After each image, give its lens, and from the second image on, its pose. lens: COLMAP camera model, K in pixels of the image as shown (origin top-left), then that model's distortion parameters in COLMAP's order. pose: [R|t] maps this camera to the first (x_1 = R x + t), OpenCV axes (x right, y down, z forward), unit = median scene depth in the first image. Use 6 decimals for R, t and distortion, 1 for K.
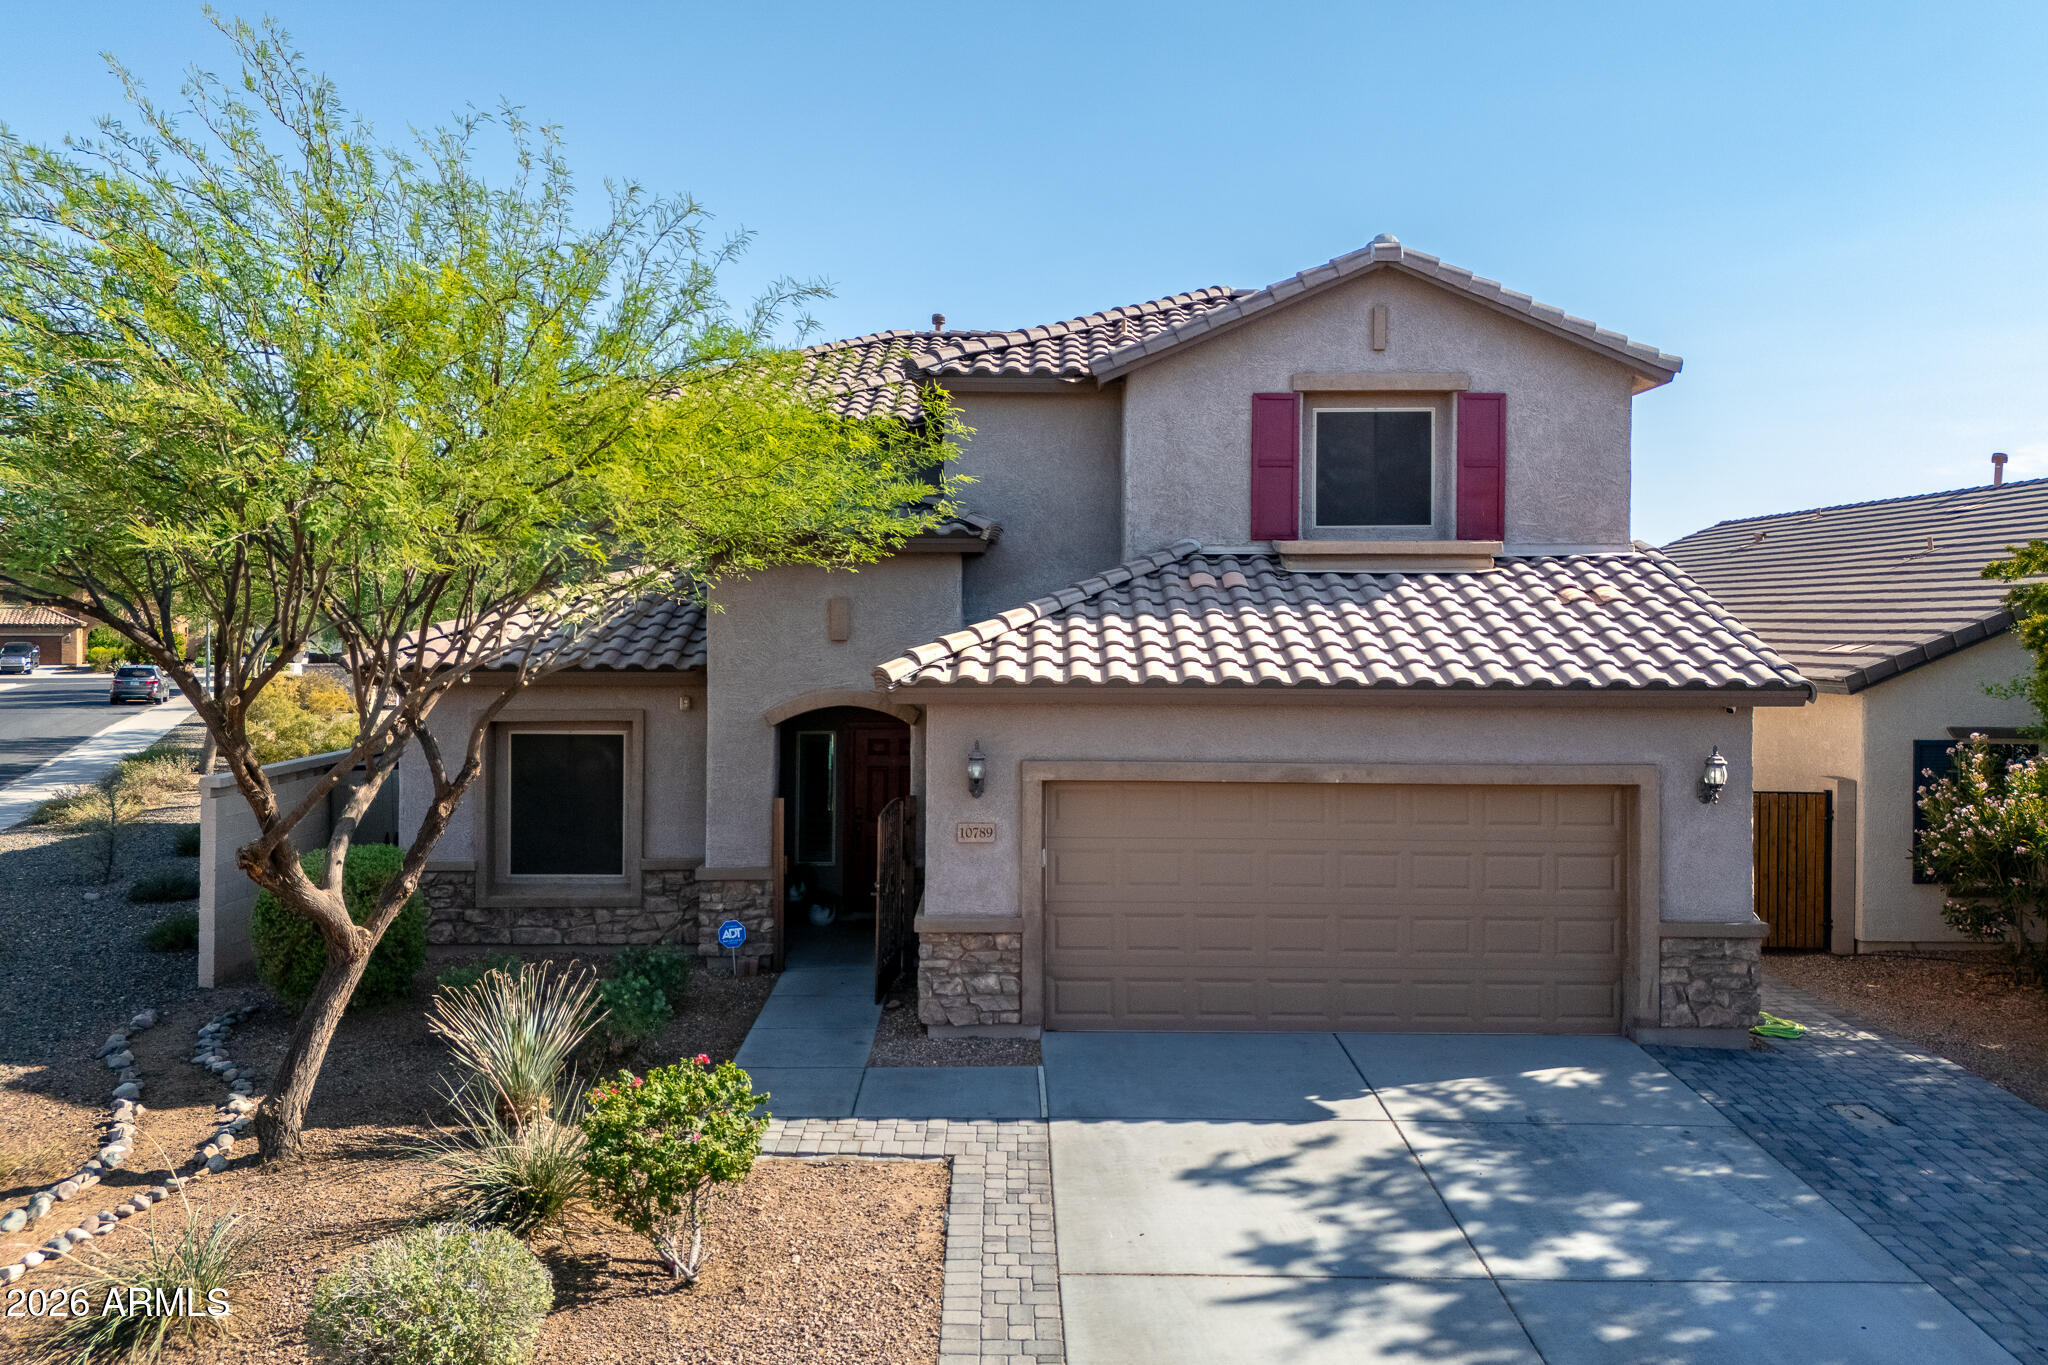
lens RADIAL K [[1426.0, 0, 1024.0], [0, 1426.0, 682.5], [0, 0, 1]] dist [0.003223, 0.001038]
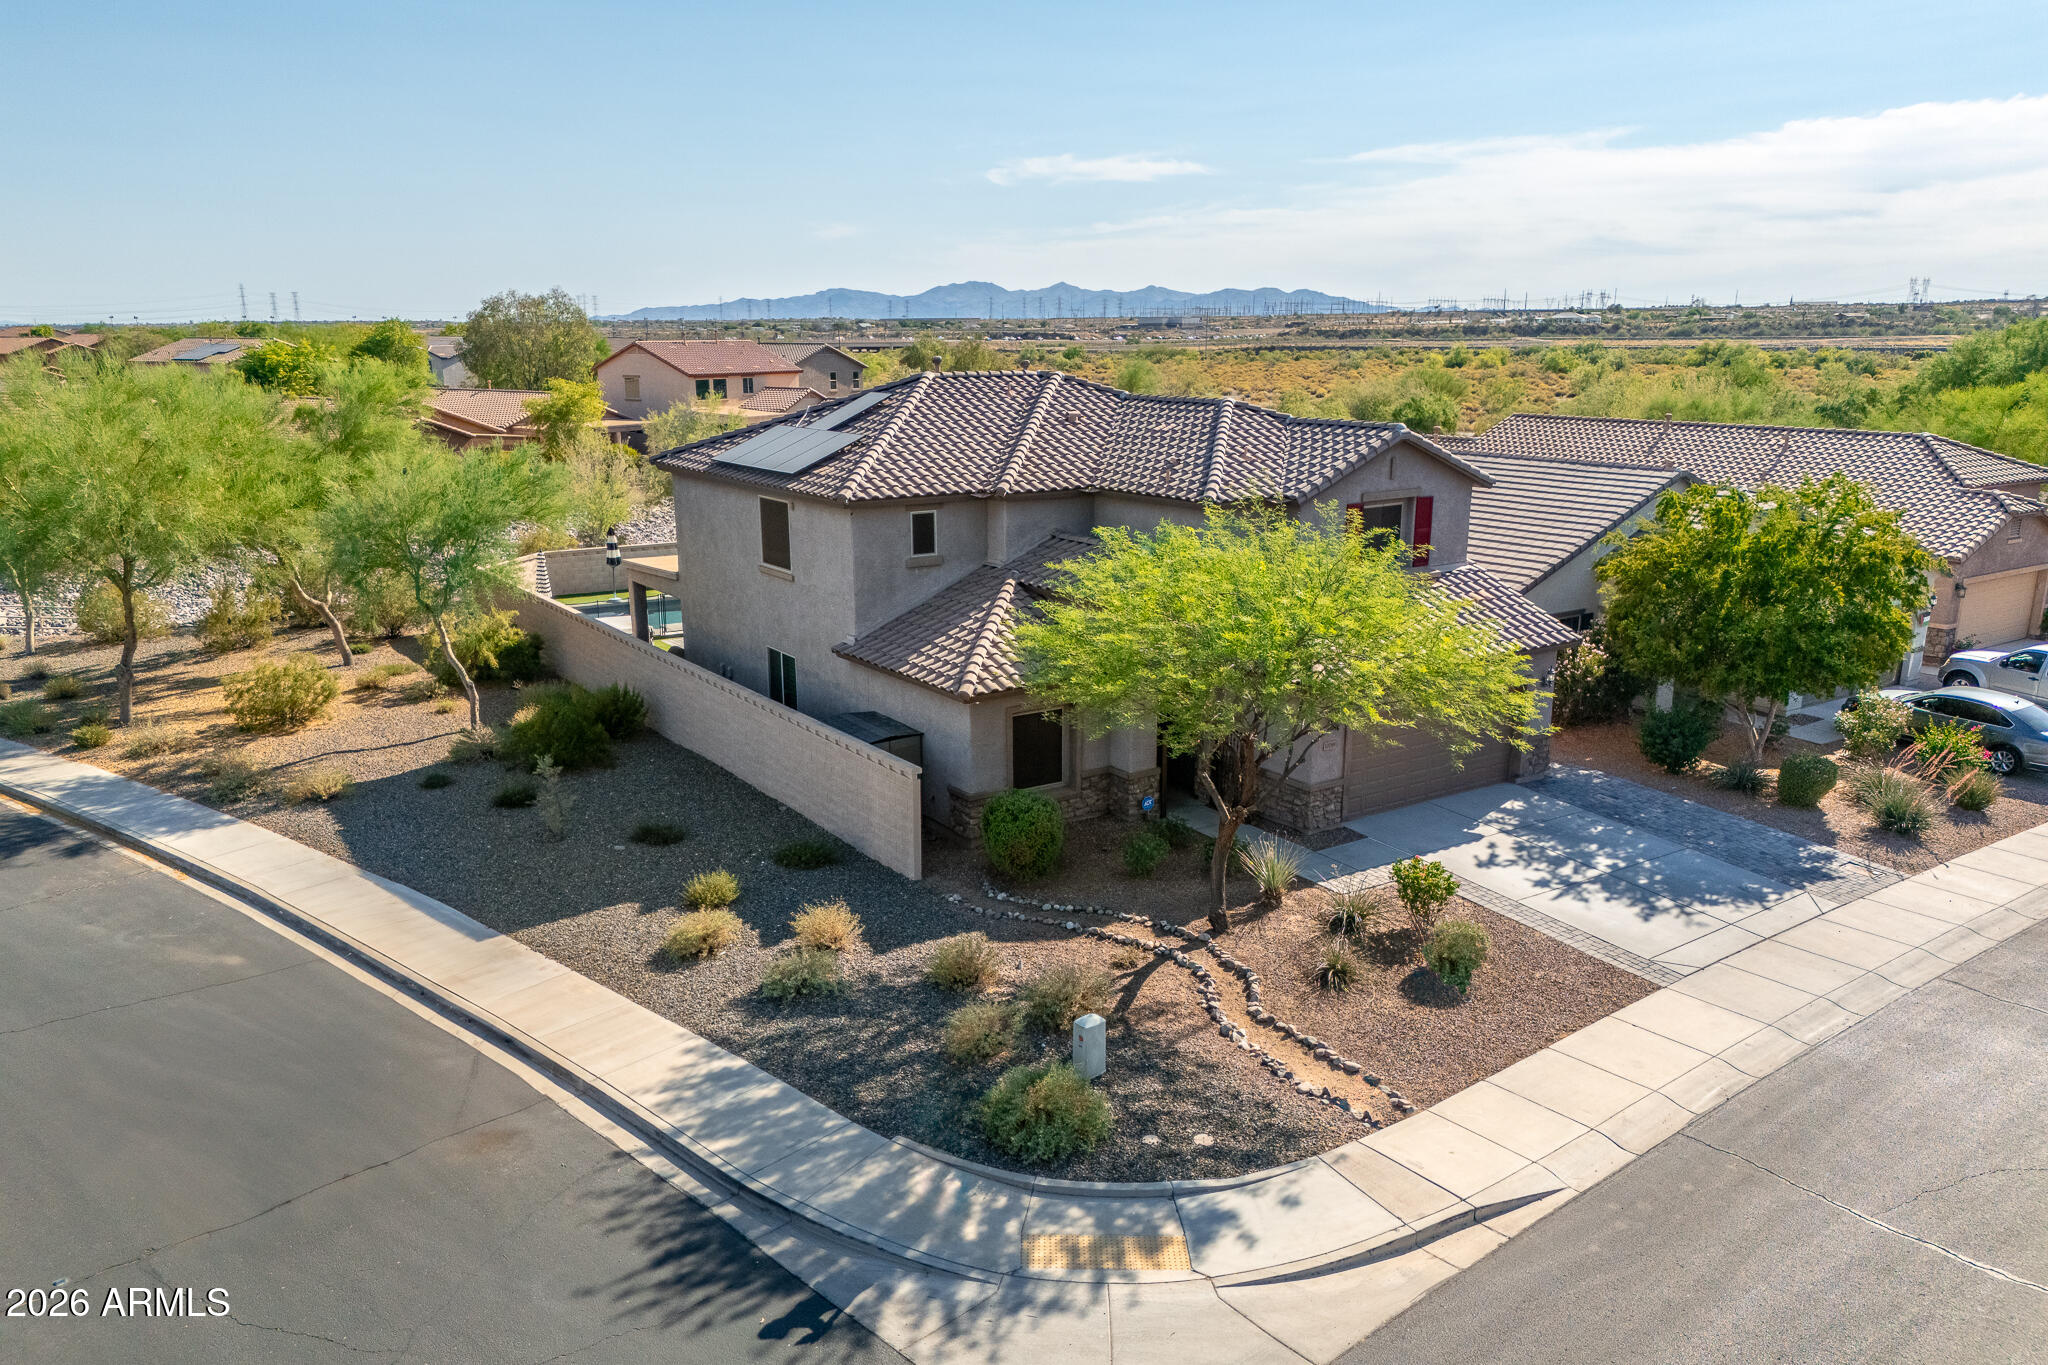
lens RADIAL K [[1426.0, 0, 1024.0], [0, 1426.0, 682.5], [0, 0, 1]] dist [0.003223, 0.001038]
pose [[0.818934, -0.116971, 0.561840, -1.946382], [0.015308, 0.983112, 0.182364, -0.460883], [-0.573683, -0.140743, 0.806895, -0.561558]]
